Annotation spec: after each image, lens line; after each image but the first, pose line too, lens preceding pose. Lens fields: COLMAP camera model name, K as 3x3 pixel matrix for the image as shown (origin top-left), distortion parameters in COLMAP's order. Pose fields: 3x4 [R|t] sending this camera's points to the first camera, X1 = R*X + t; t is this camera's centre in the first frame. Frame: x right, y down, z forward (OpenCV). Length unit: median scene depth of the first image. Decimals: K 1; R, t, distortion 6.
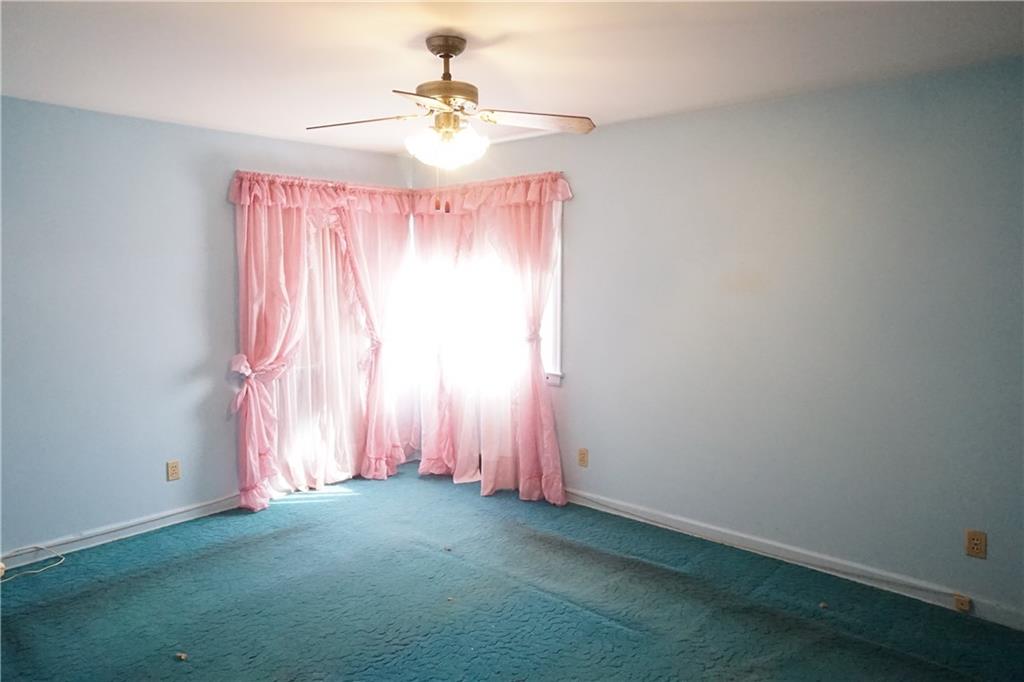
lens RADIAL K [[691.9, 0, 497.3], [0, 691.9, 345.1], [0, 0, 1]] dist [-0.063693, 0.095947]
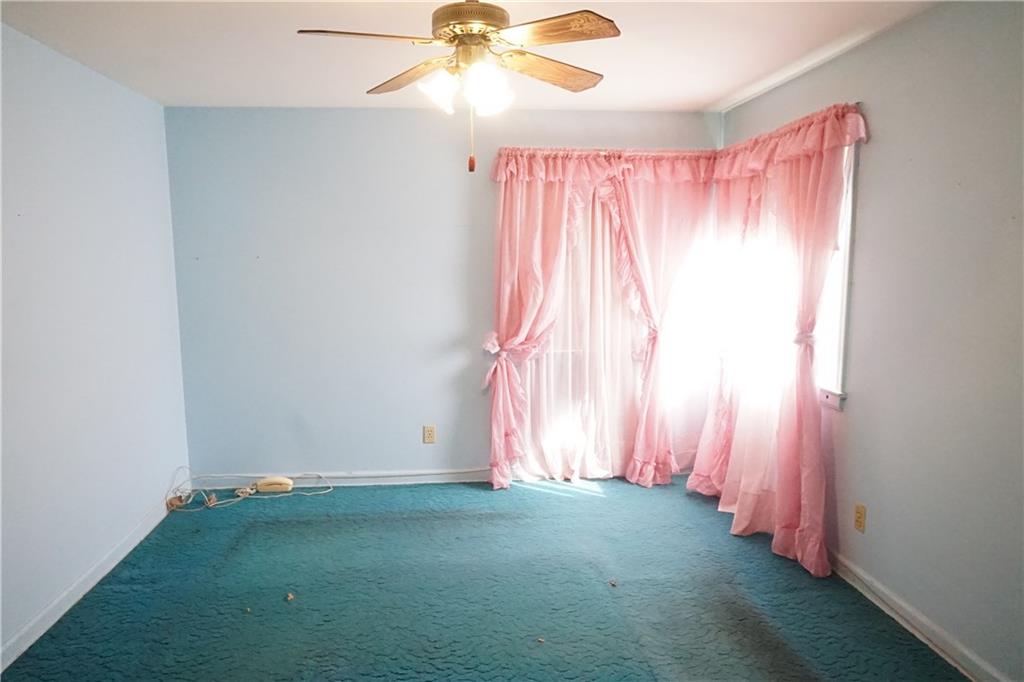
lens RADIAL K [[691.9, 0, 497.3], [0, 691.9, 345.1], [0, 0, 1]] dist [-0.063693, 0.095947]
pose [[0.737736, 0.087161, -0.669439, 0.290603], [-0.071528, 0.996140, 0.050872, -0.017661], [0.671290, 0.010353, 0.741123, 0.239710]]
